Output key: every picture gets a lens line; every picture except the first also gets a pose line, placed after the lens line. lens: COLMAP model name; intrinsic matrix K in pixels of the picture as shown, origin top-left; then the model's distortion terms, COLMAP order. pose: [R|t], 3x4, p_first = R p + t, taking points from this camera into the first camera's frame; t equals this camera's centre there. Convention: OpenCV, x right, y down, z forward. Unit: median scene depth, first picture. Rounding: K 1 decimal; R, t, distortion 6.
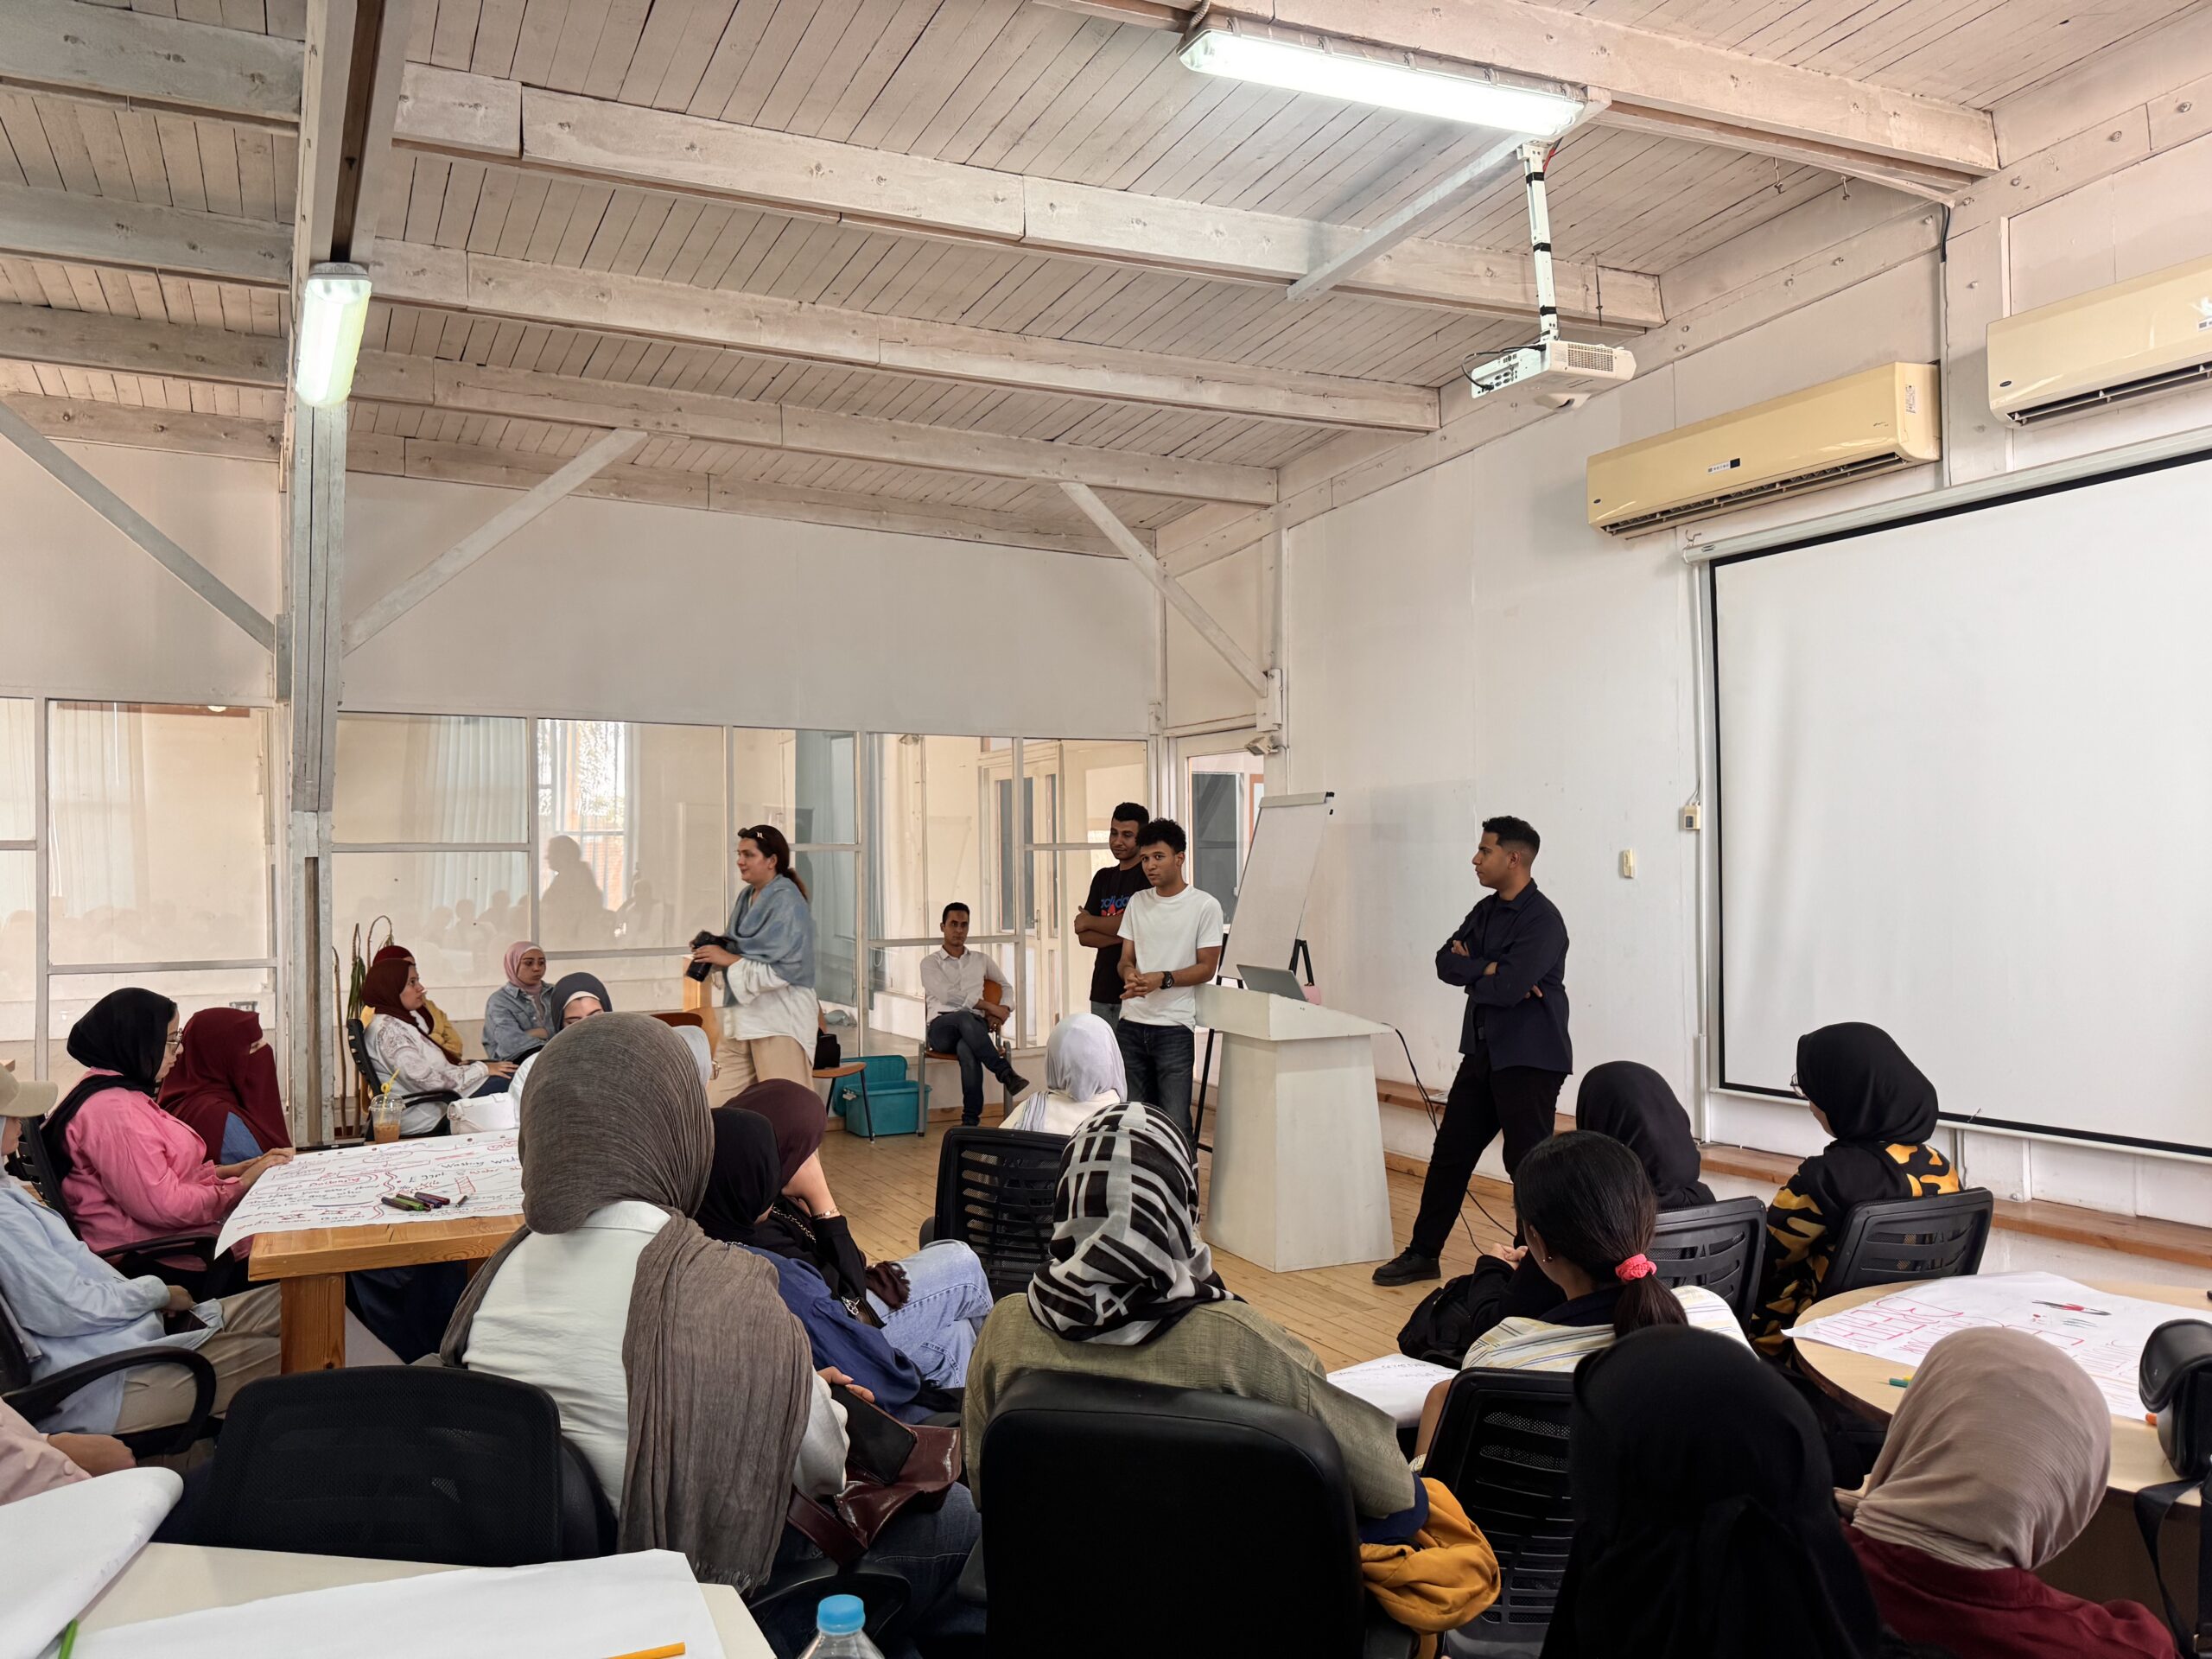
lens RADIAL K [[1530.8, 0, 1106.0], [0, 1530.8, 829.5], [0, 0, 1]] dist [0.055553, -0.033580]
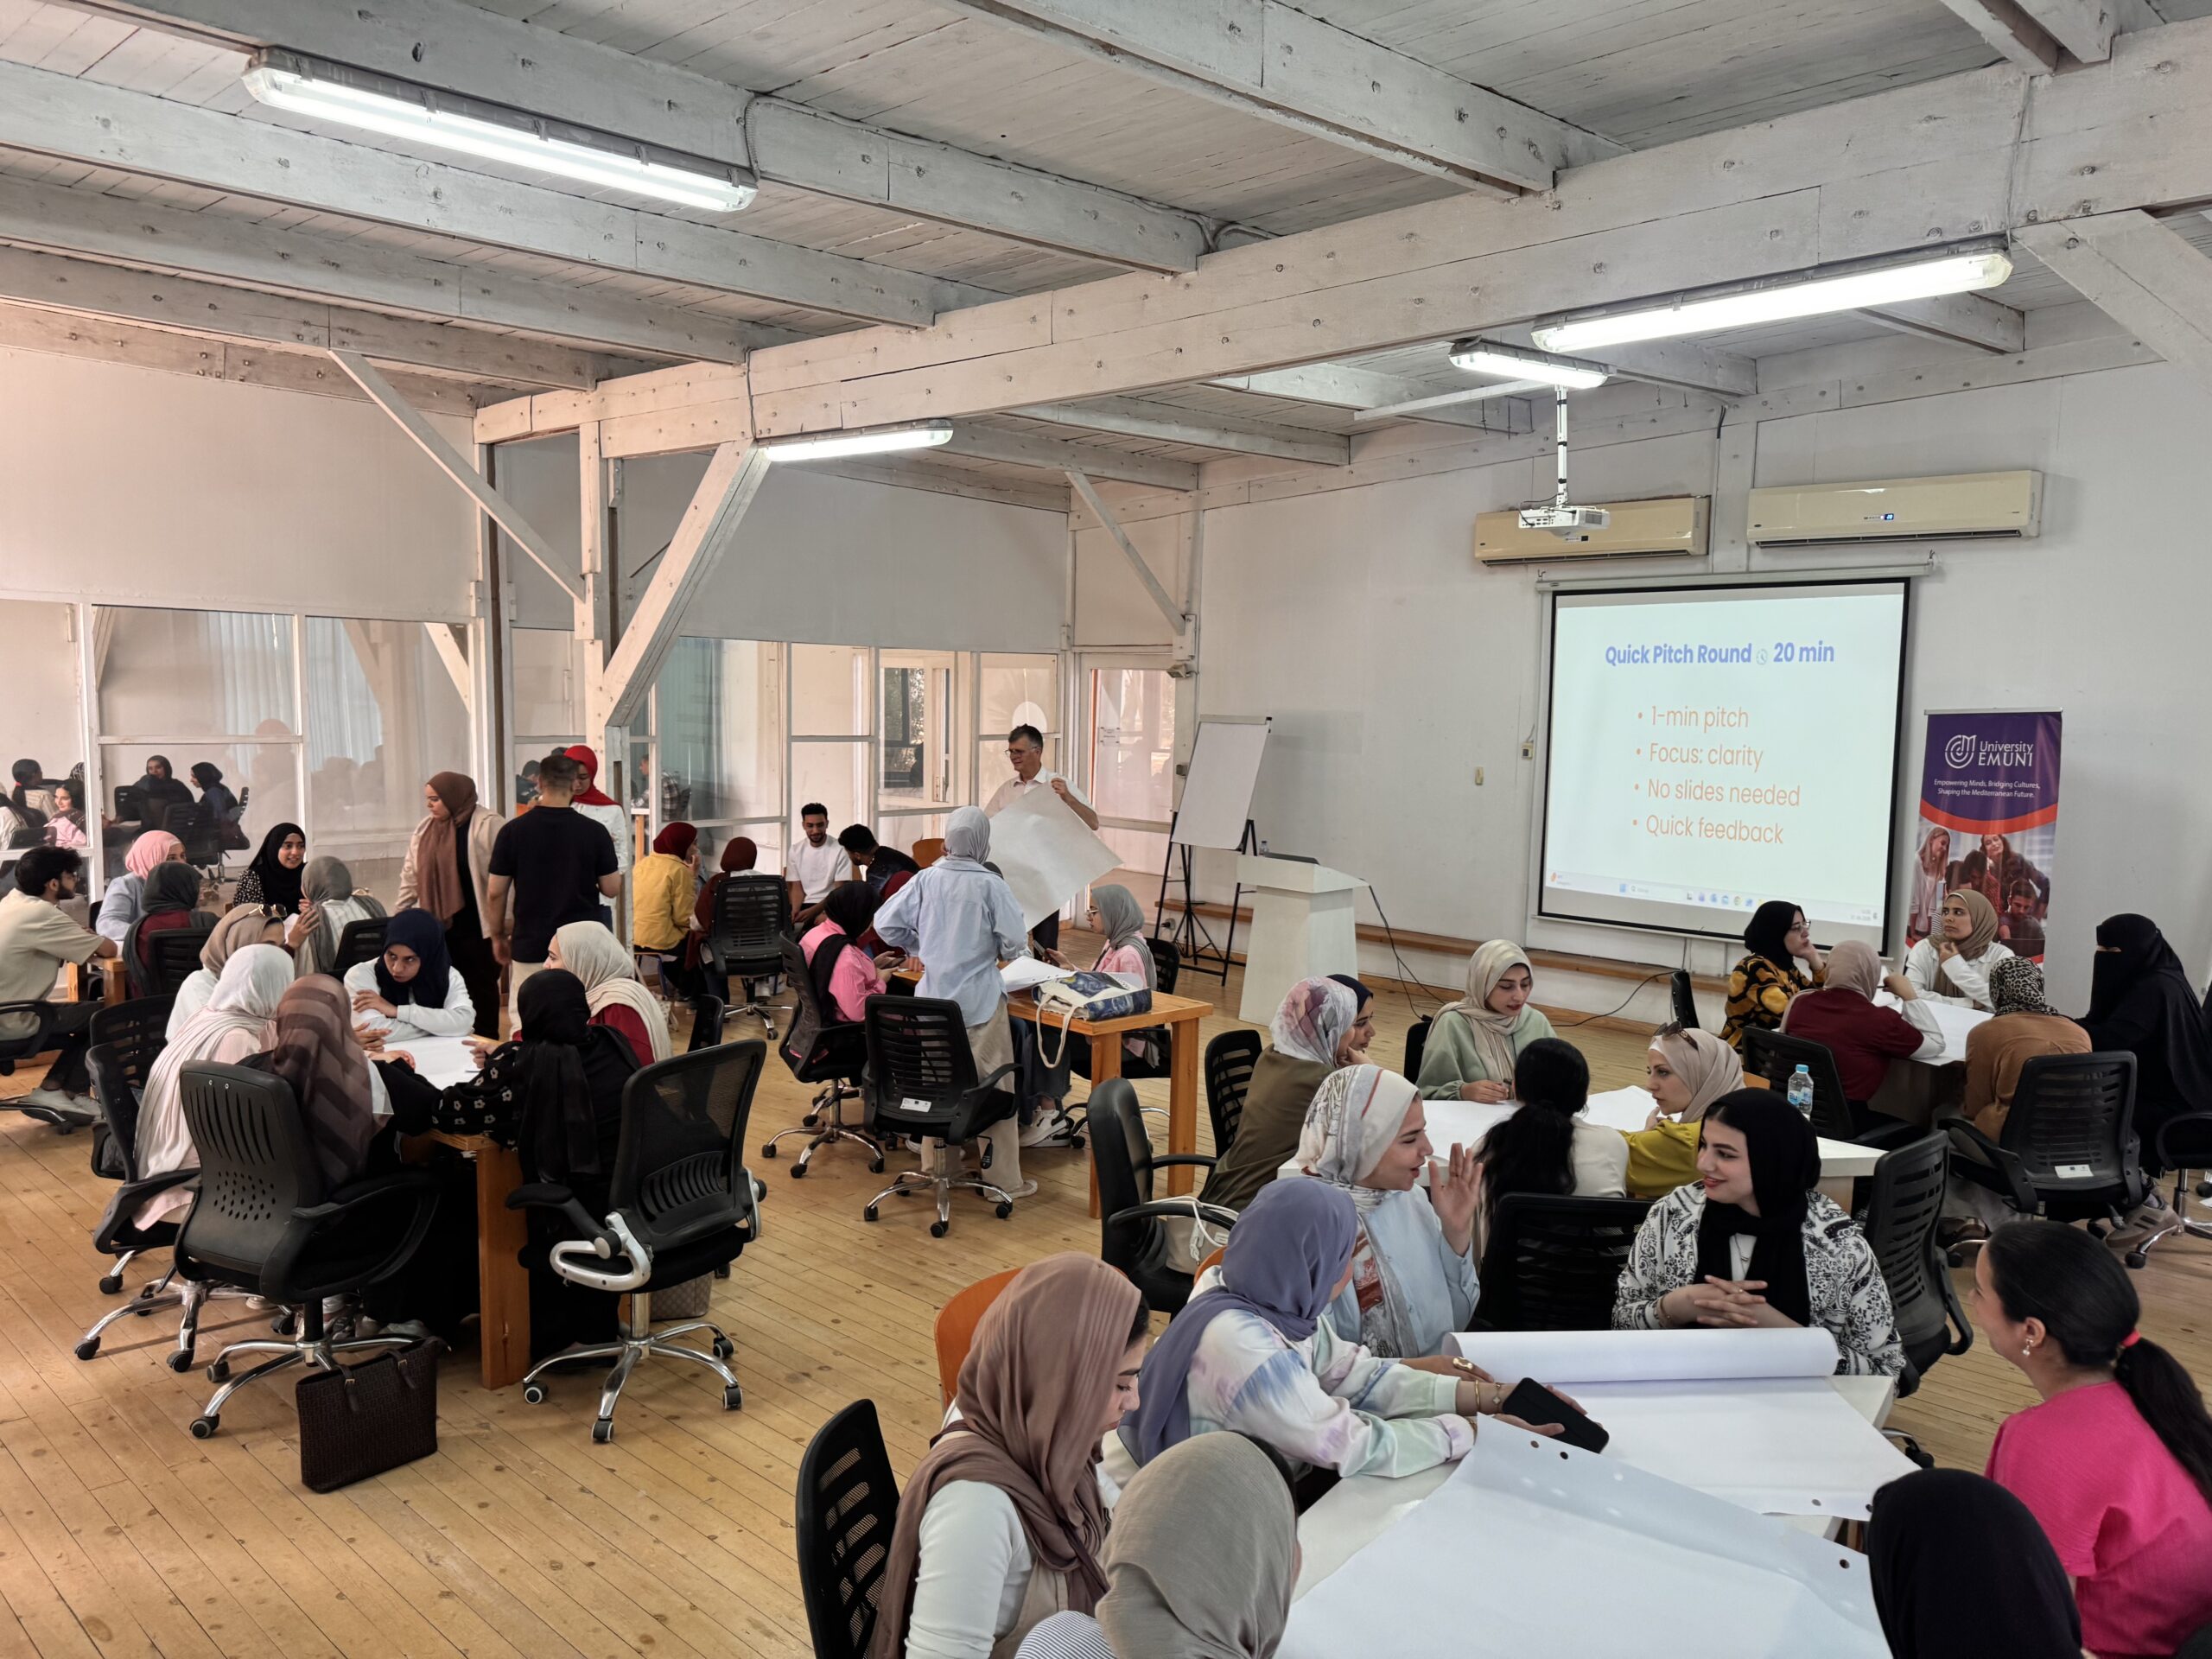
lens RADIAL K [[1529.7, 0, 1099.6], [0, 1529.7, 833.4], [0, 0, 1]] dist [0.070026, -0.060741]
pose [[0.946727, -0.001727, 0.322032, -0.533766], [-0.036084, 0.993120, 0.111406, -0.080602], [-0.320008, -0.117091, 0.940151, -0.353756]]
